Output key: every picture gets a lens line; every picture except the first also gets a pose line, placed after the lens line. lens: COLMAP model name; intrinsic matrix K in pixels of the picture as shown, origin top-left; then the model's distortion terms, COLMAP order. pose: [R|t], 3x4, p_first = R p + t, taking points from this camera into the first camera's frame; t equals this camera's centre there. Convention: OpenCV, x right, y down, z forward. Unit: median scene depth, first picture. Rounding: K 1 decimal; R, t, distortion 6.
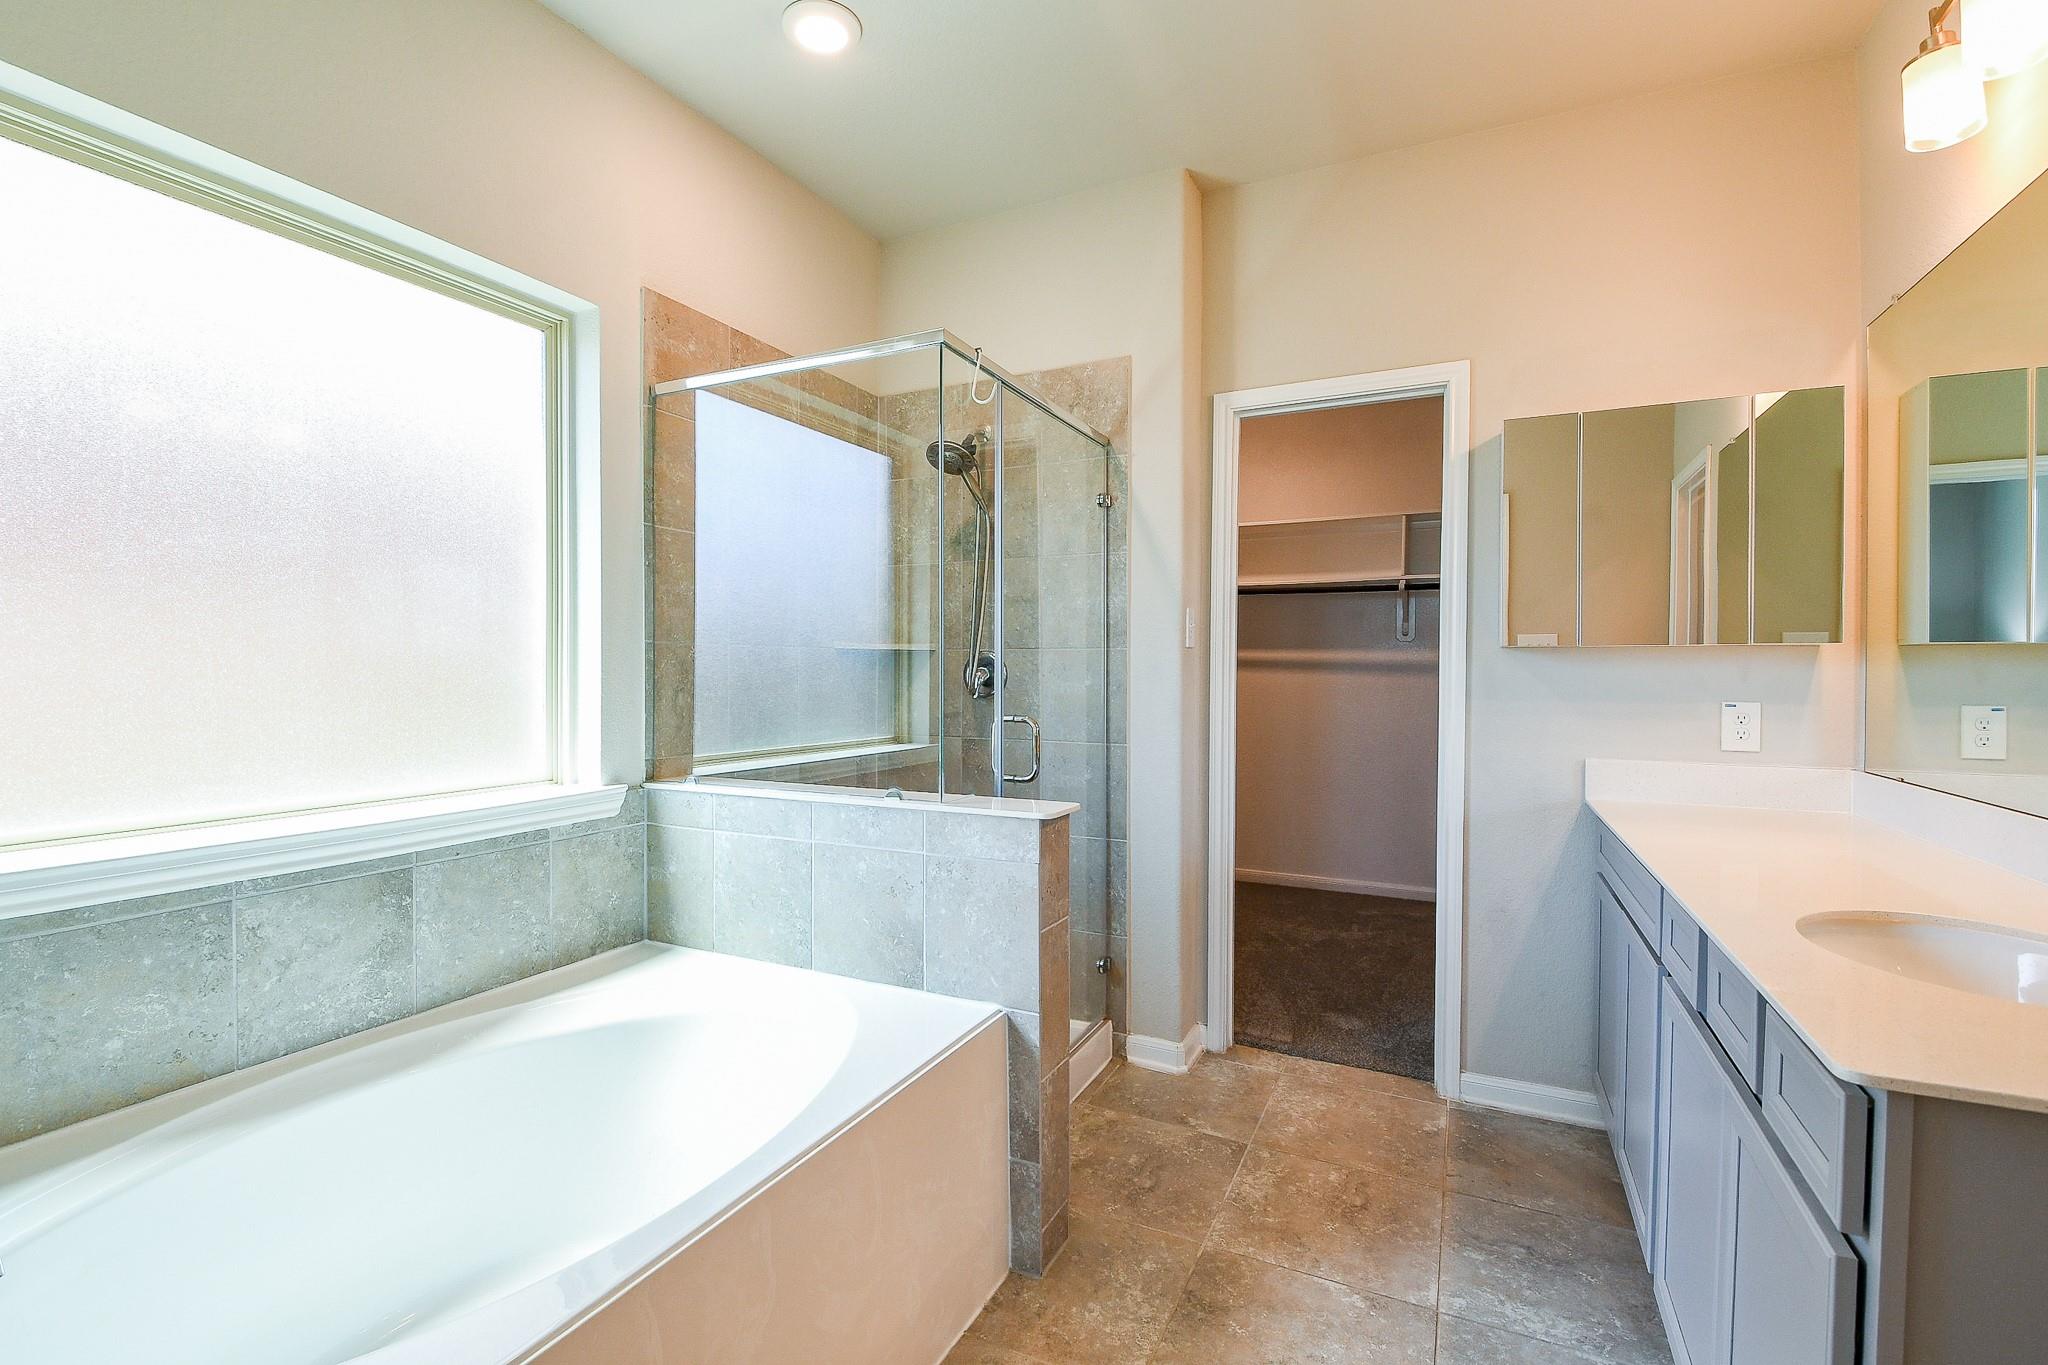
lens RADIAL K [[902.6, 0, 1007.1], [0, 902.6, 678.5], [0, 0, 1]] dist [0.016350, -0.018148]
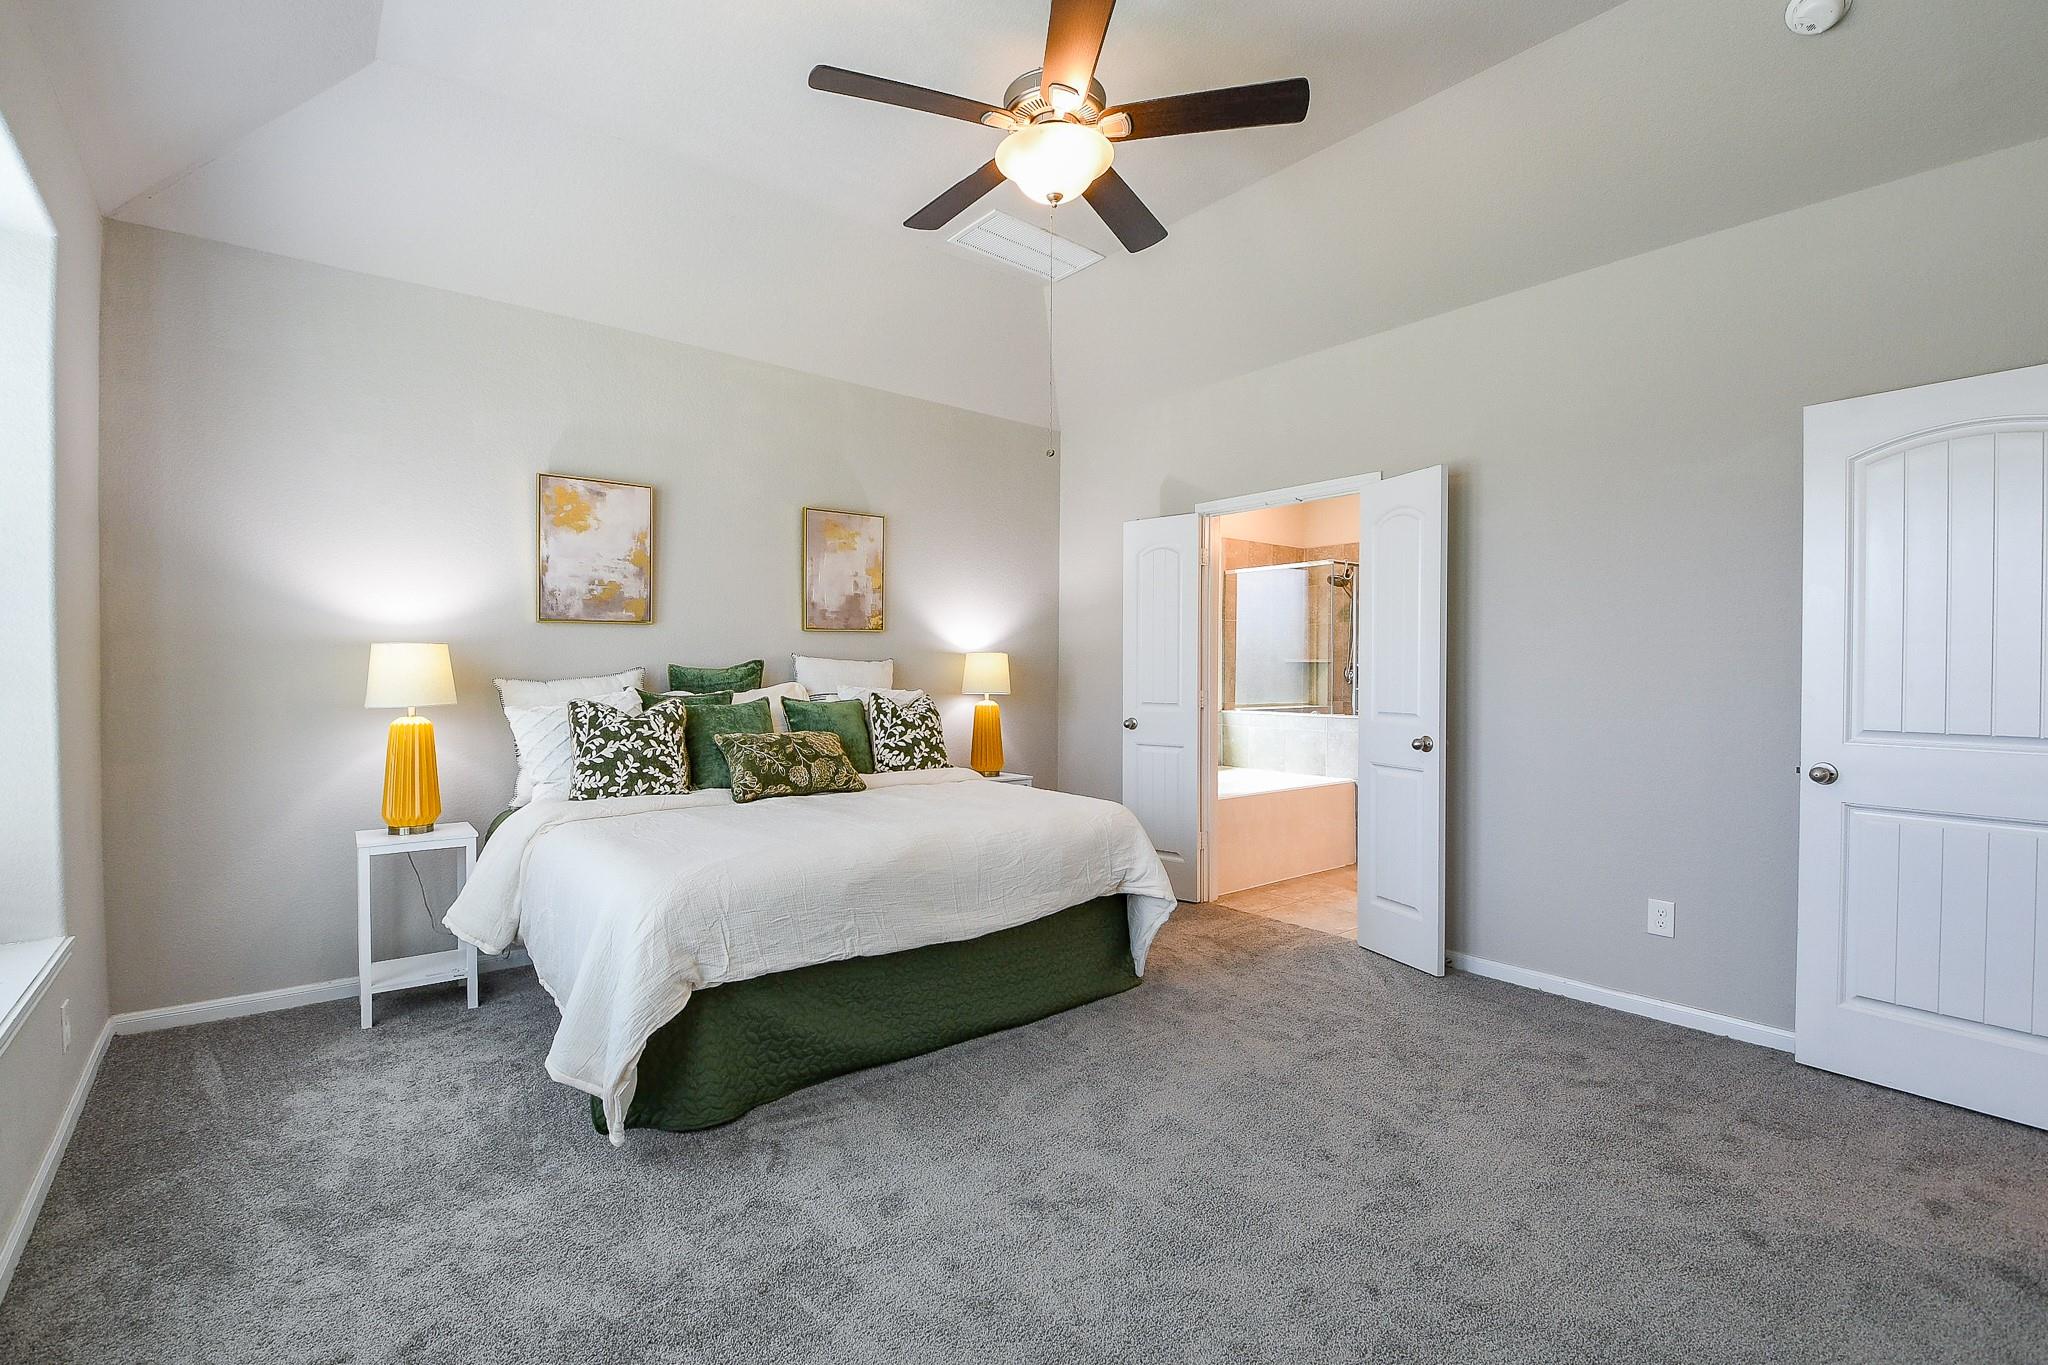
lens RADIAL K [[902.6, 0, 1007.1], [0, 902.6, 678.5], [0, 0, 1]] dist [0.016350, -0.018148]
pose [[0.912081, -0.000845, -0.410010, 0.110894], [-0.002301, 0.999972, -0.007179, 0.027184], [0.410004, 0.007491, 0.912053, -1.386090]]
